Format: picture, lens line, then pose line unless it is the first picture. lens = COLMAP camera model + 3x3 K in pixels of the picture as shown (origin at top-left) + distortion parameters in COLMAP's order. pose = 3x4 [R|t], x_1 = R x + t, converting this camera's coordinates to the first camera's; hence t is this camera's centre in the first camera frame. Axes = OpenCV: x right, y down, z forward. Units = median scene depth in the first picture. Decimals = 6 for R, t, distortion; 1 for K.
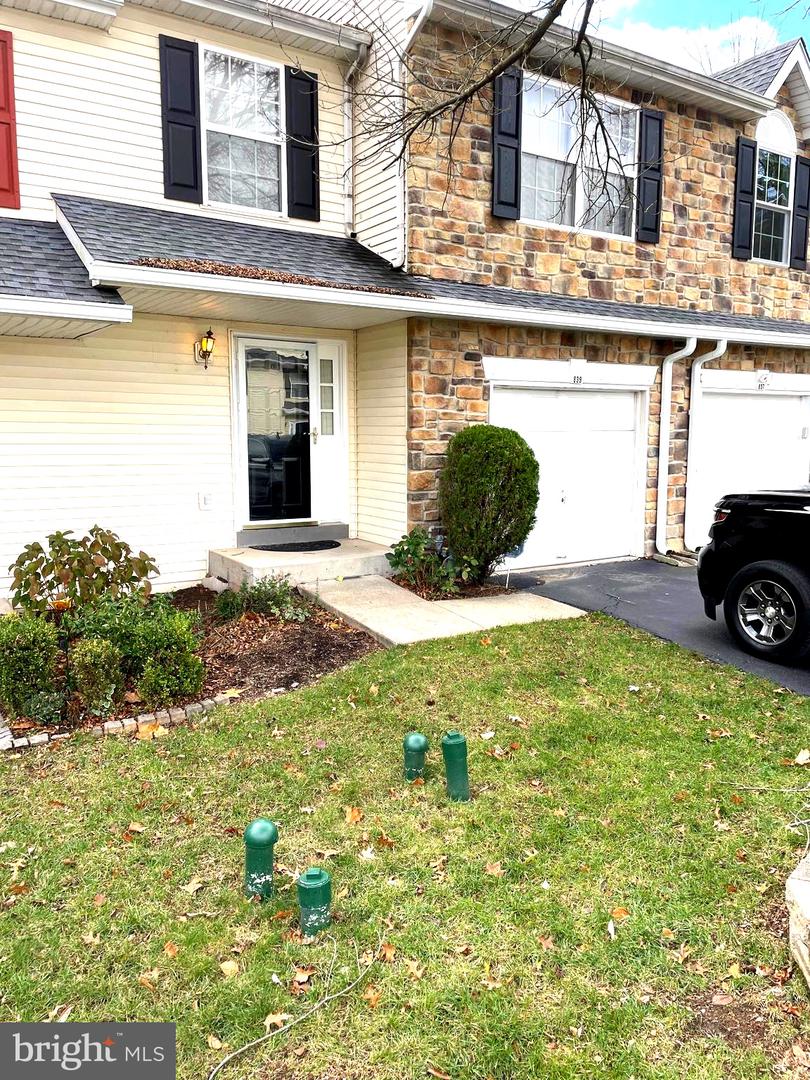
lens RADIAL K [[814.1, 0, 405.9], [0, 814.1, 529.1], [0, 0, 1]] dist [0.056943, -0.031190]
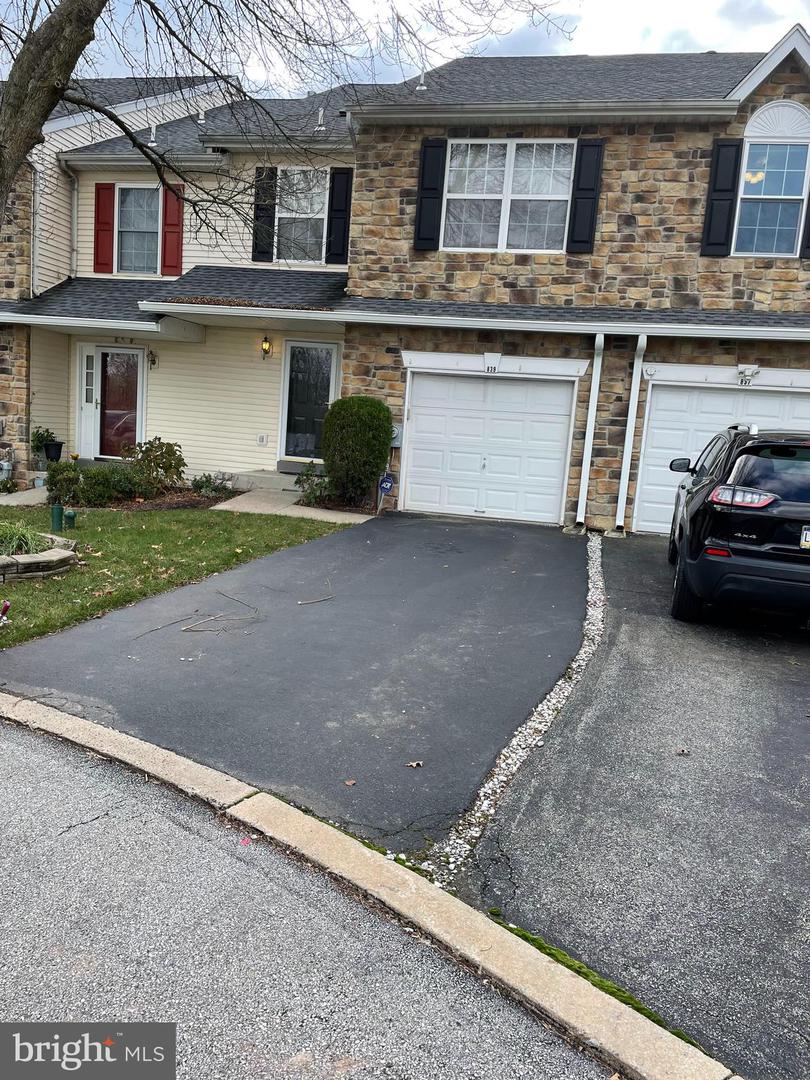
lens RADIAL K [[814.1, 0, 403.1], [0, 814.1, 546.8], [0, 0, 1]] dist [0.056943, -0.031190]
pose [[0.698734, 0.150673, -0.699334, 1.034288], [-0.157759, 0.985956, 0.054803, 0.039807], [0.697770, 0.072033, 0.712691, 0.025660]]
